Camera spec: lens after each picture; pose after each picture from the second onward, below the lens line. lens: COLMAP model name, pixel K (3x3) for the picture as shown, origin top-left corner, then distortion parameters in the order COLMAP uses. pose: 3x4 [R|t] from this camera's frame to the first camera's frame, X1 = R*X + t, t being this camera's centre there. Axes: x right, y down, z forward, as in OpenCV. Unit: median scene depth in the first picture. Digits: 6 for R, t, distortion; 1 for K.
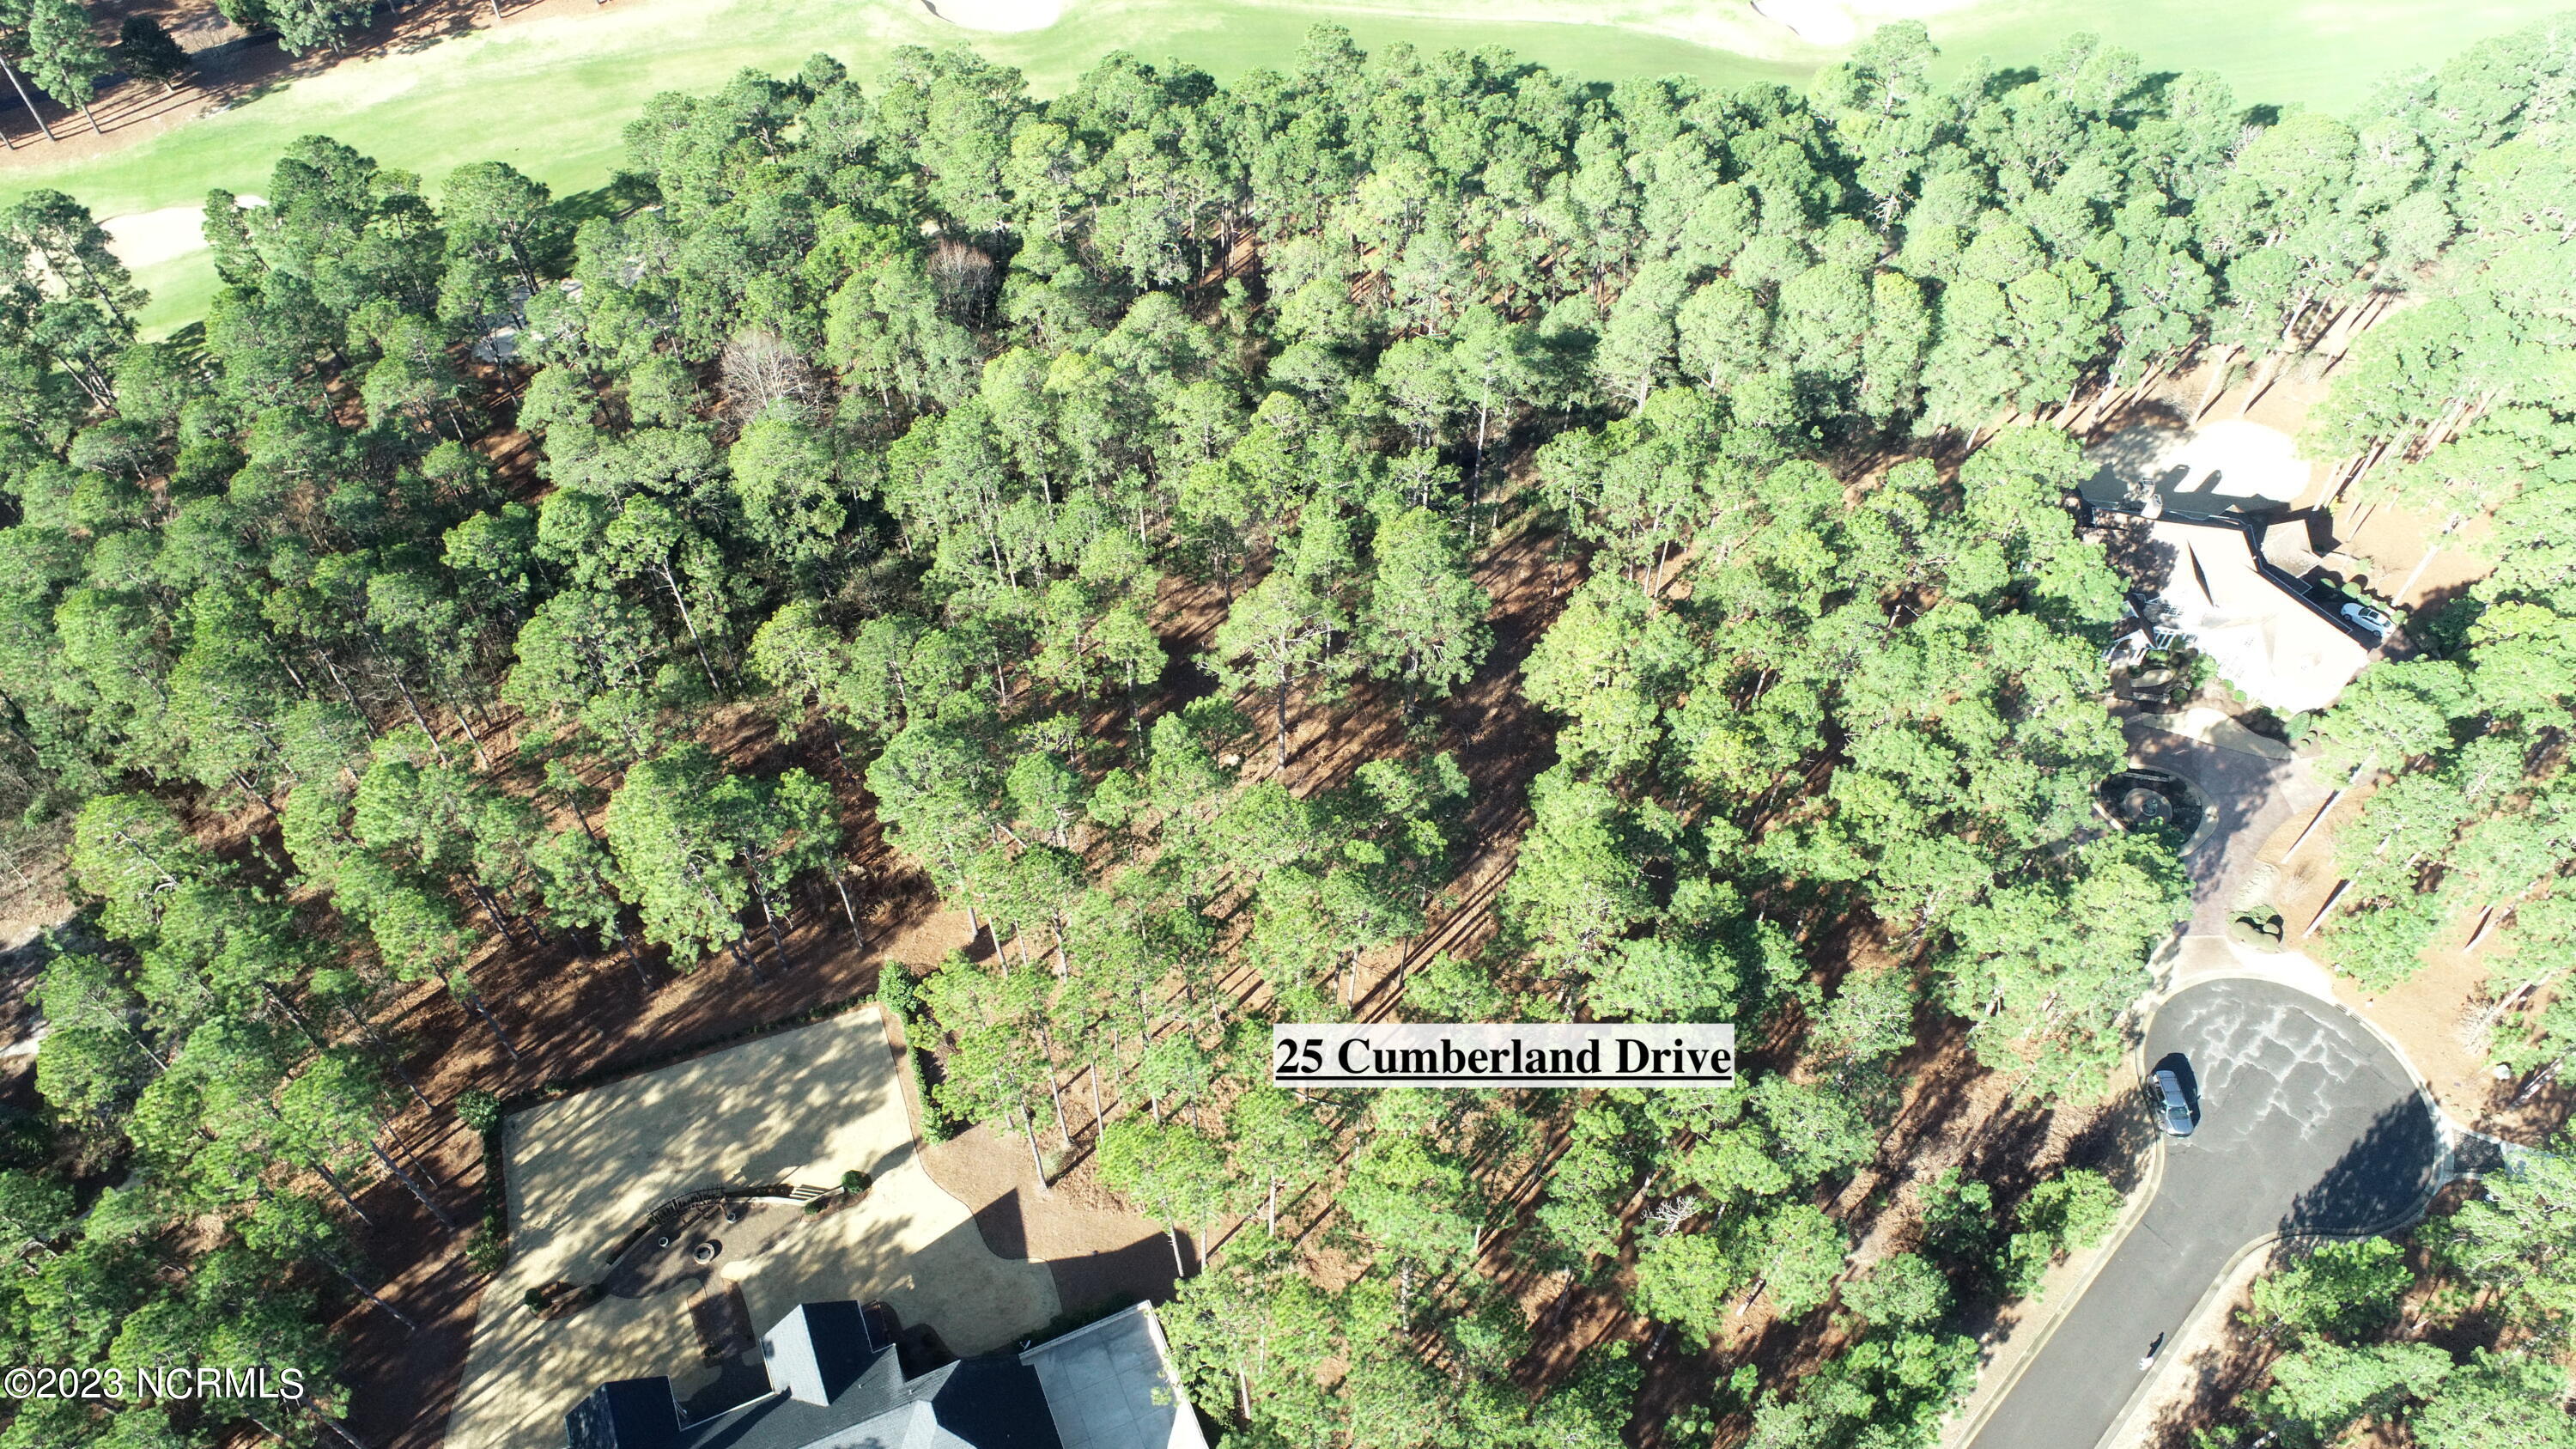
lens RADIAL K [[1732.6, 0, 1294.9], [0, 1732.6, 727.3], [0, 0, 1]] dist [-0.016164, 0.011304]
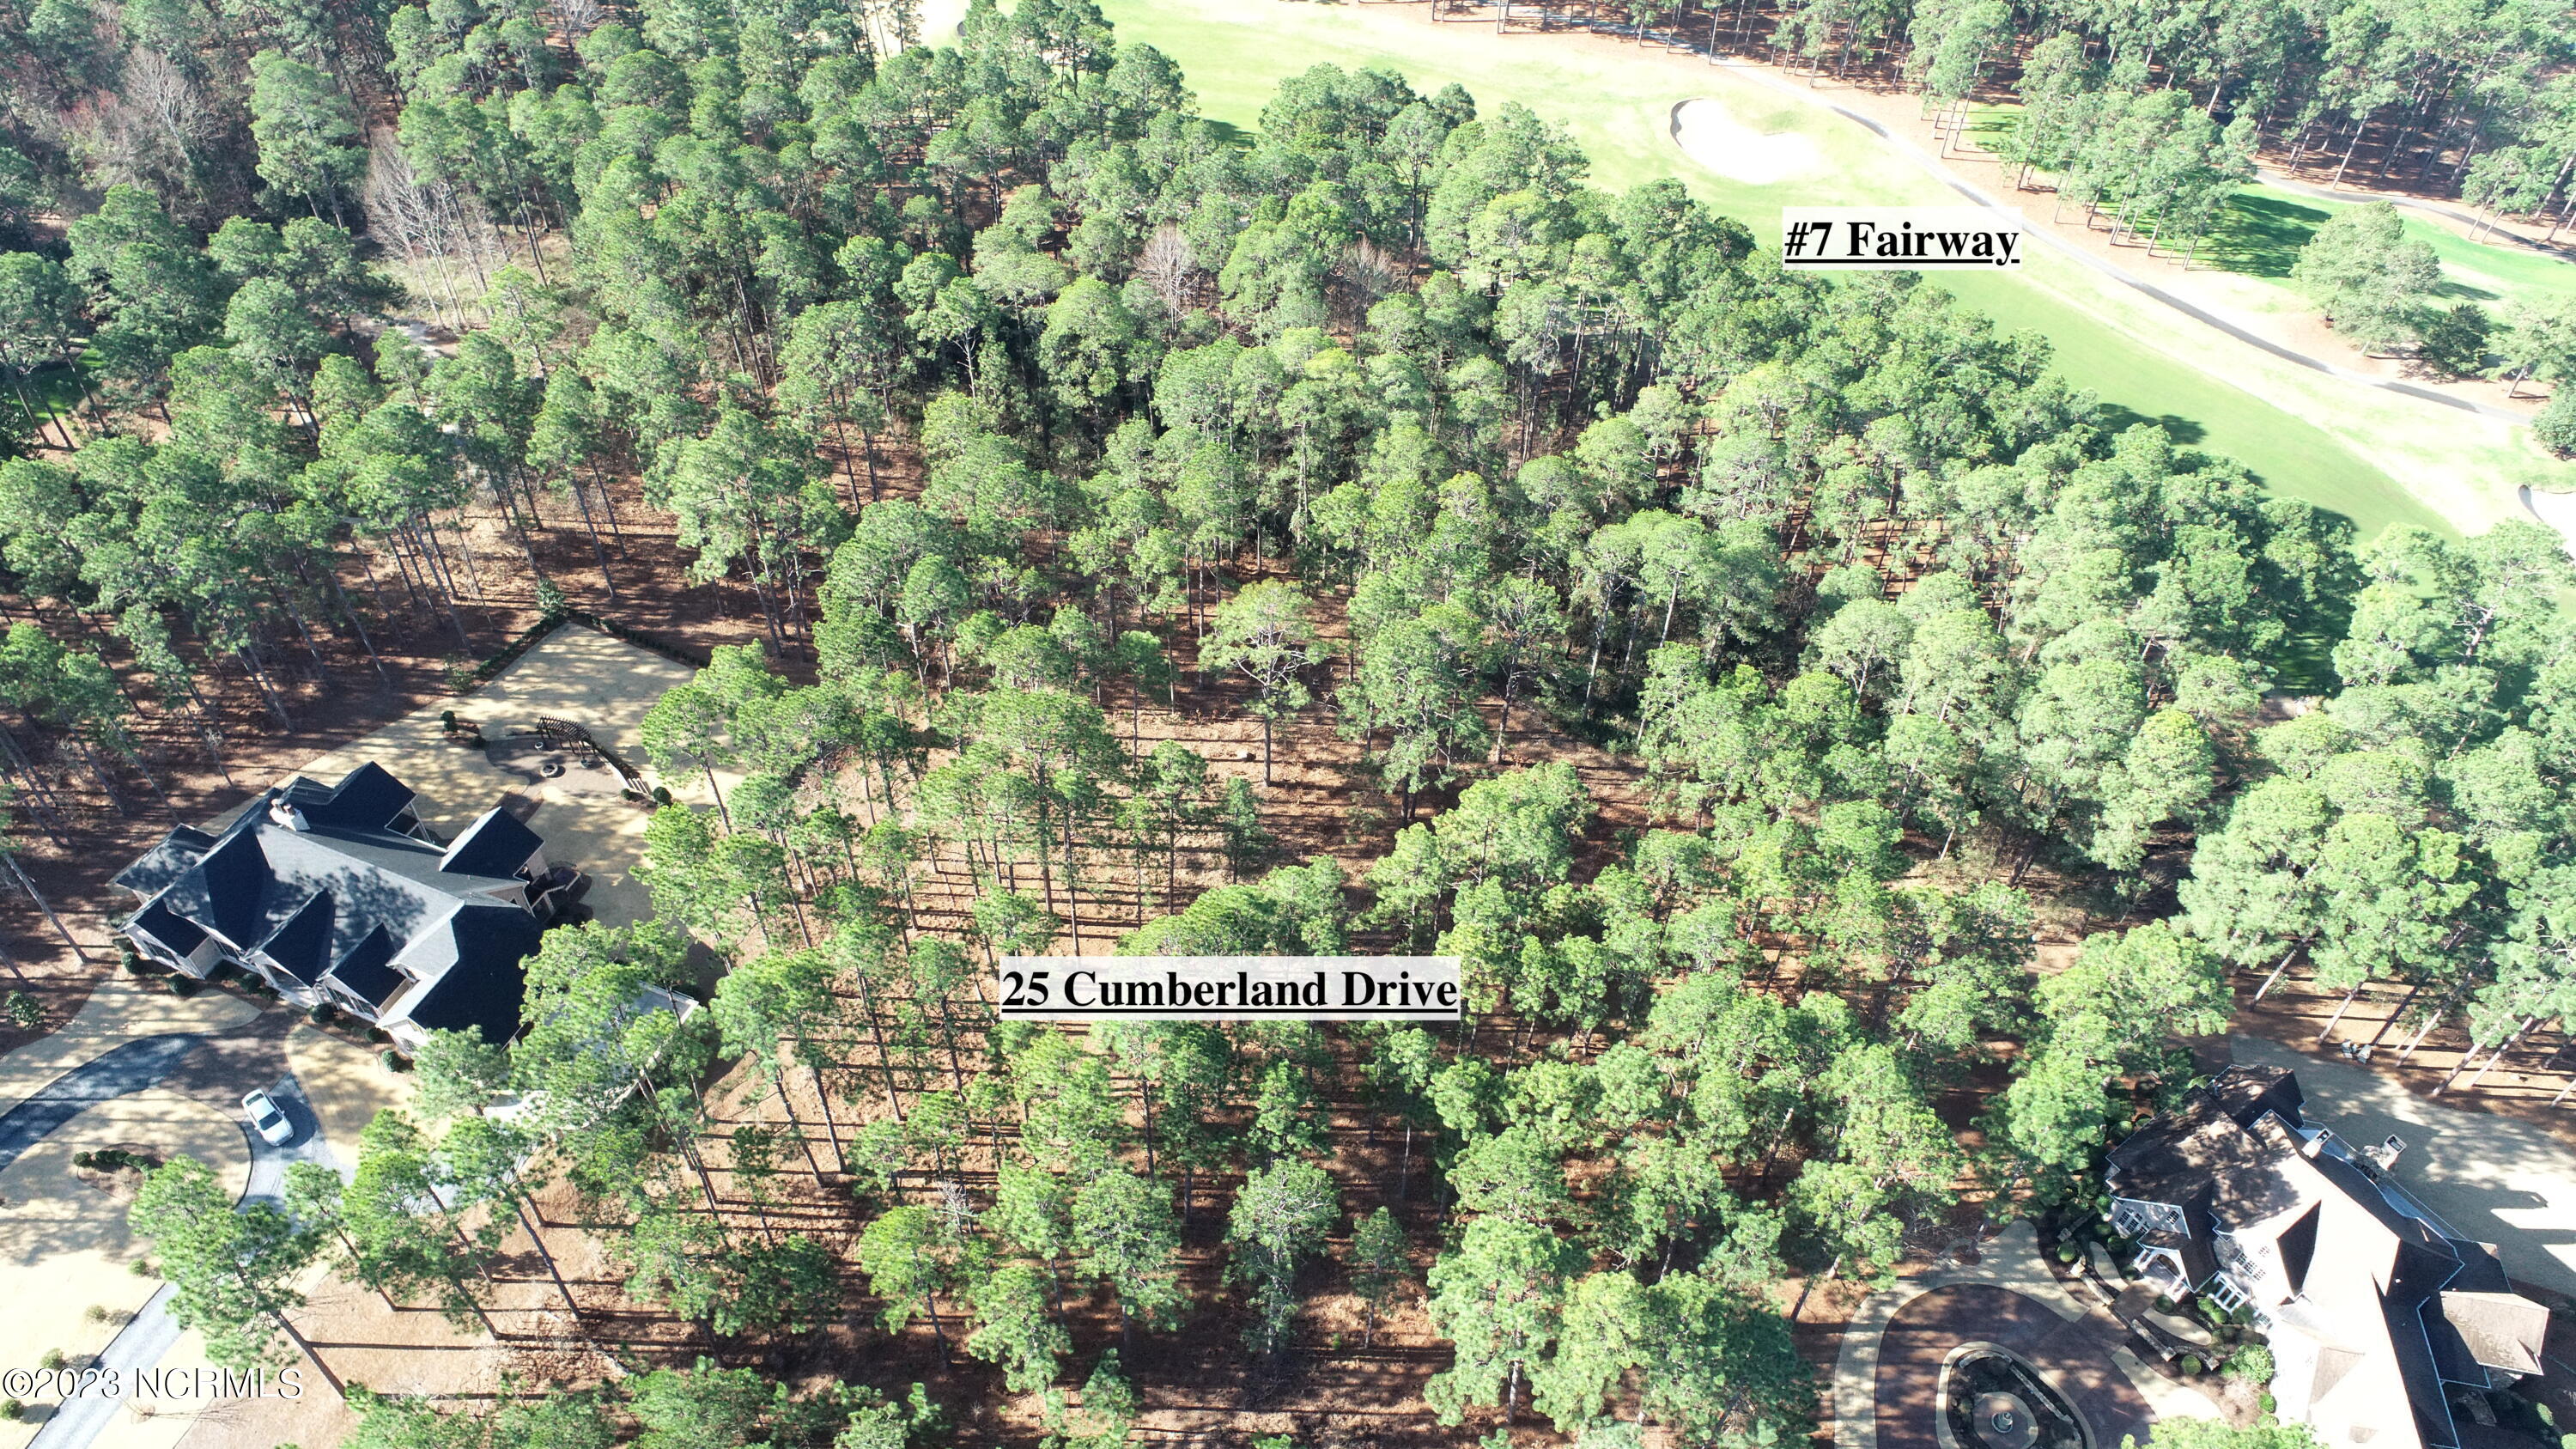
lens RADIAL K [[1732.6, 0, 1281.3], [0, 1732.6, 719.5], [0, 0, 1]] dist [-0.016164, 0.011304]
pose [[0.701380, 0.516026, -0.491714, 0.538396], [-0.569447, 0.820573, 0.048886, -0.069856], [0.428714, 0.245718, 0.869383, 0.136990]]
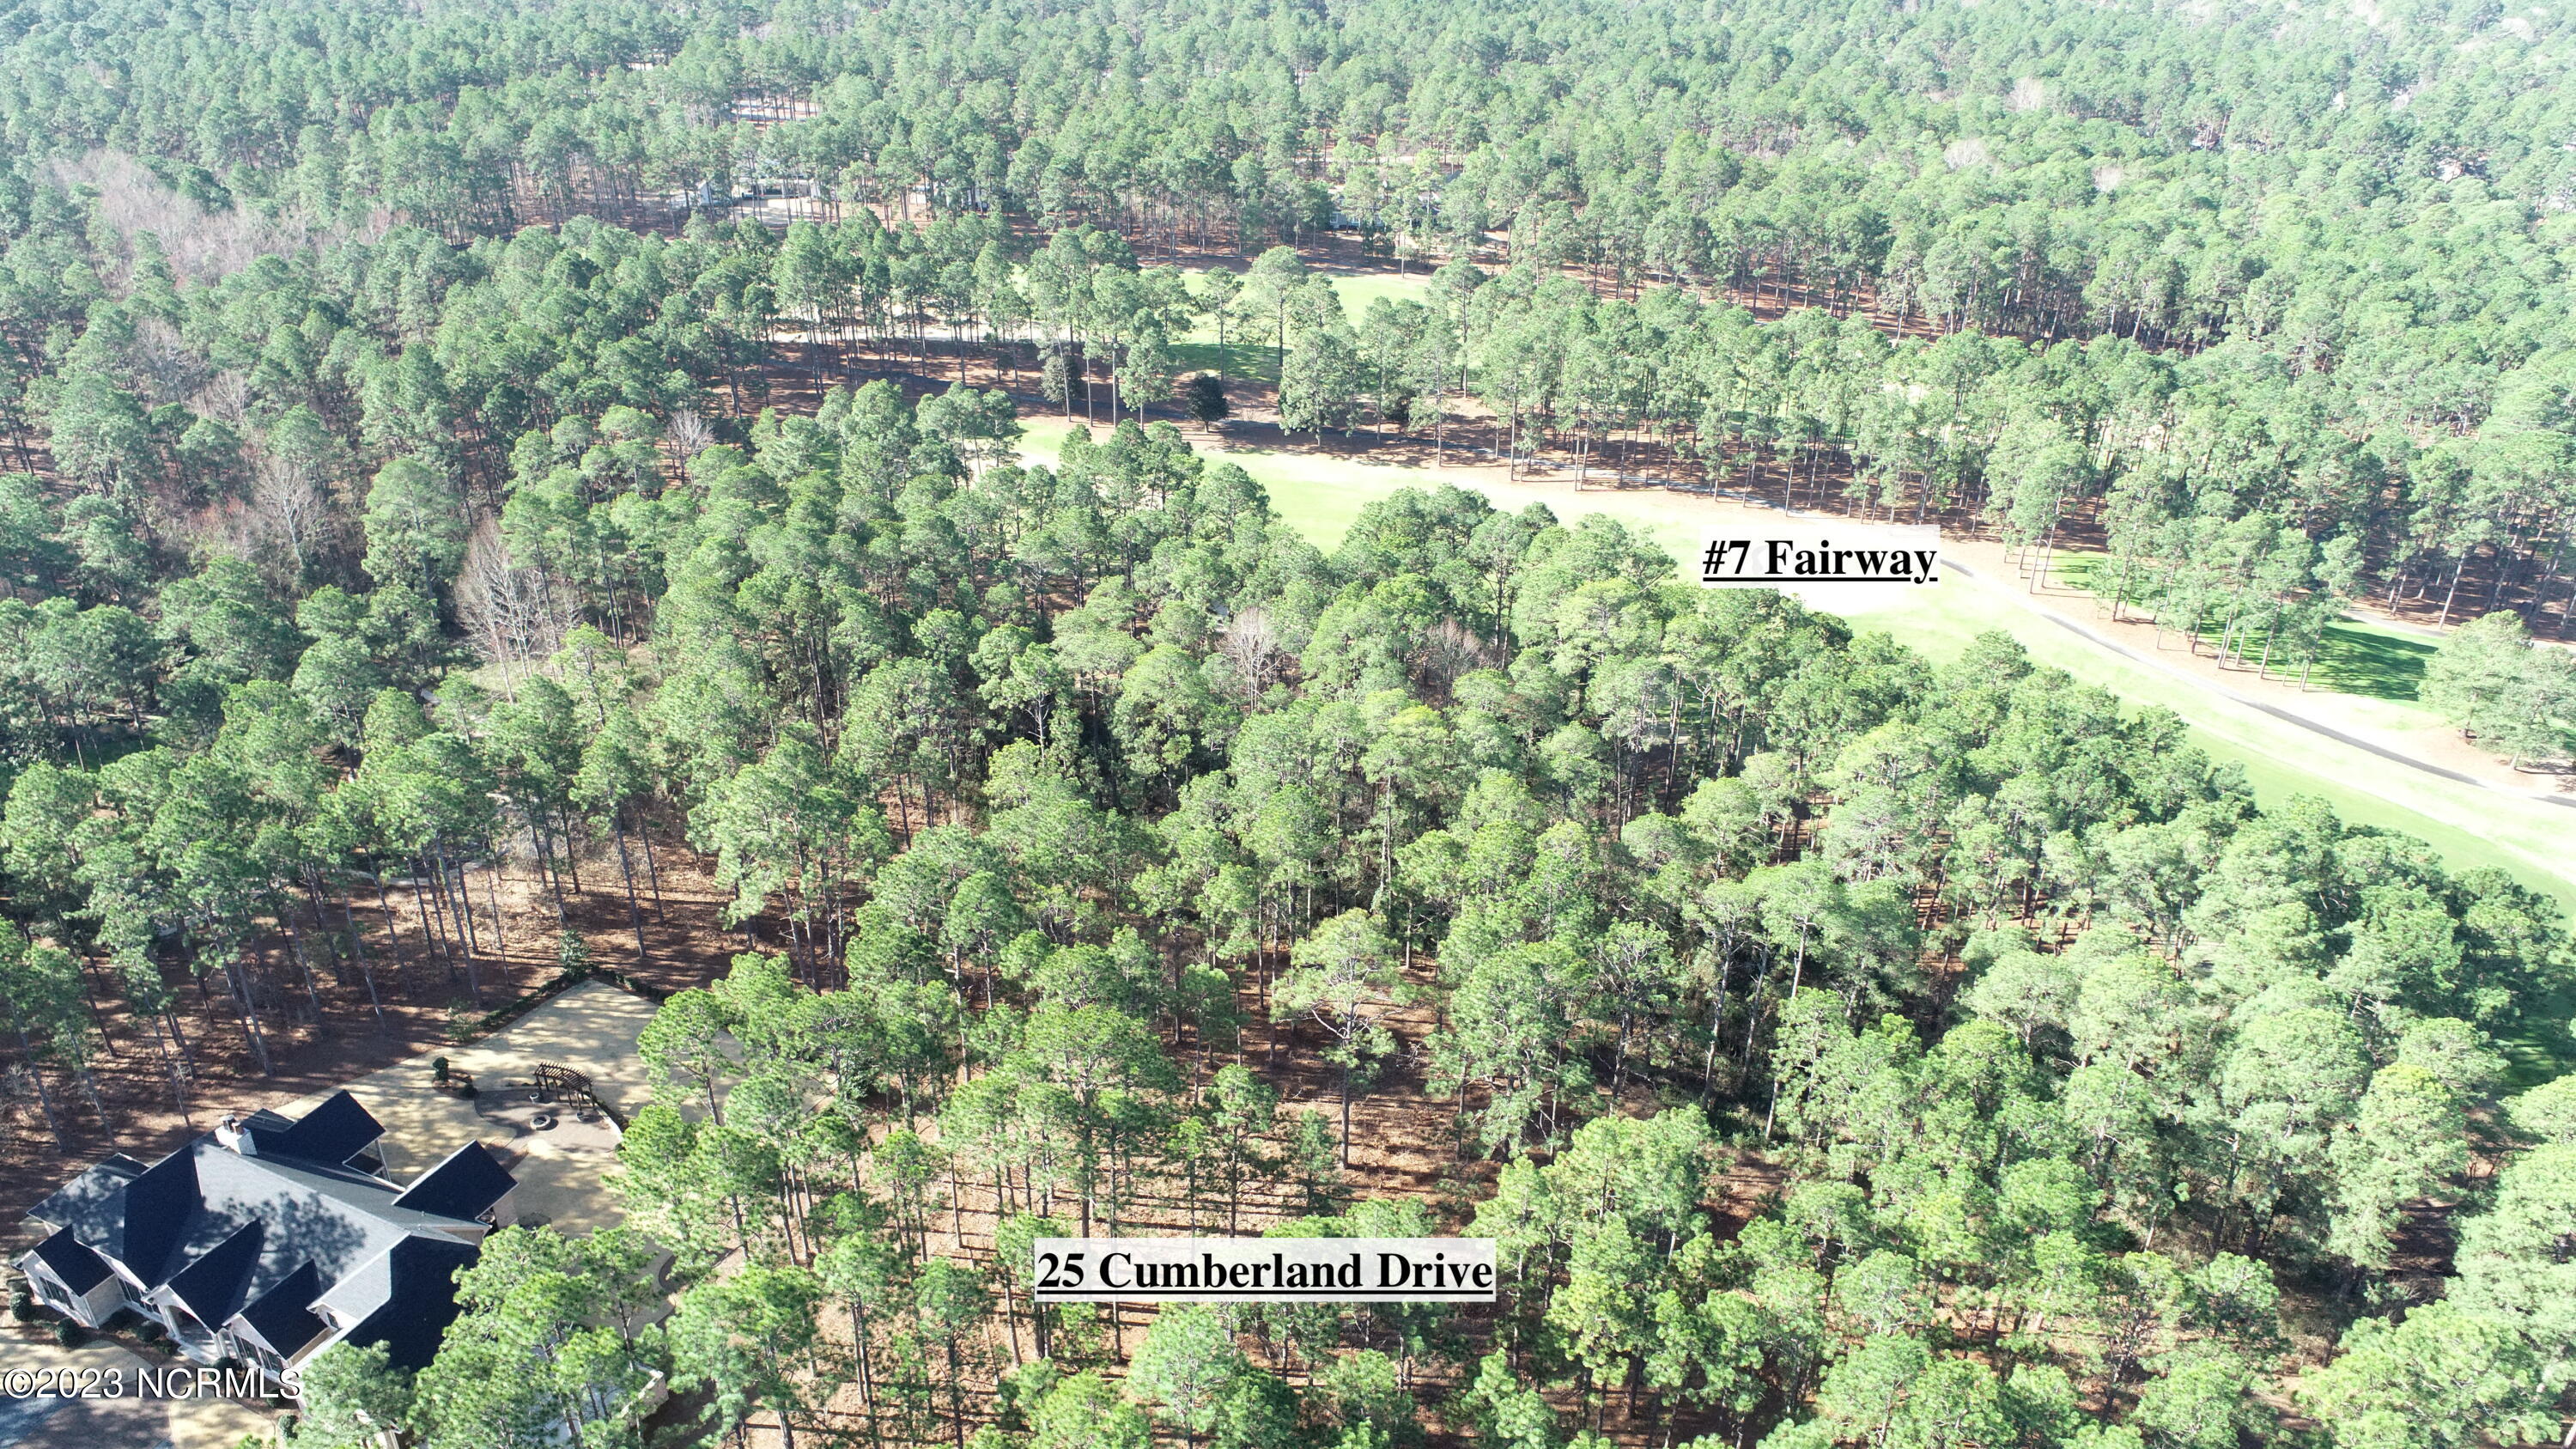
lens RADIAL K [[1732.6, 0, 1283.4], [0, 1732.6, 727.4], [0, 0, 1]] dist [-0.016164, 0.011304]
pose [[0.670048, 0.346400, -0.656539, 0.537064], [-0.587127, 0.788496, -0.183185, 0.029868], [0.454223, 0.508214, 0.731710, 0.259853]]
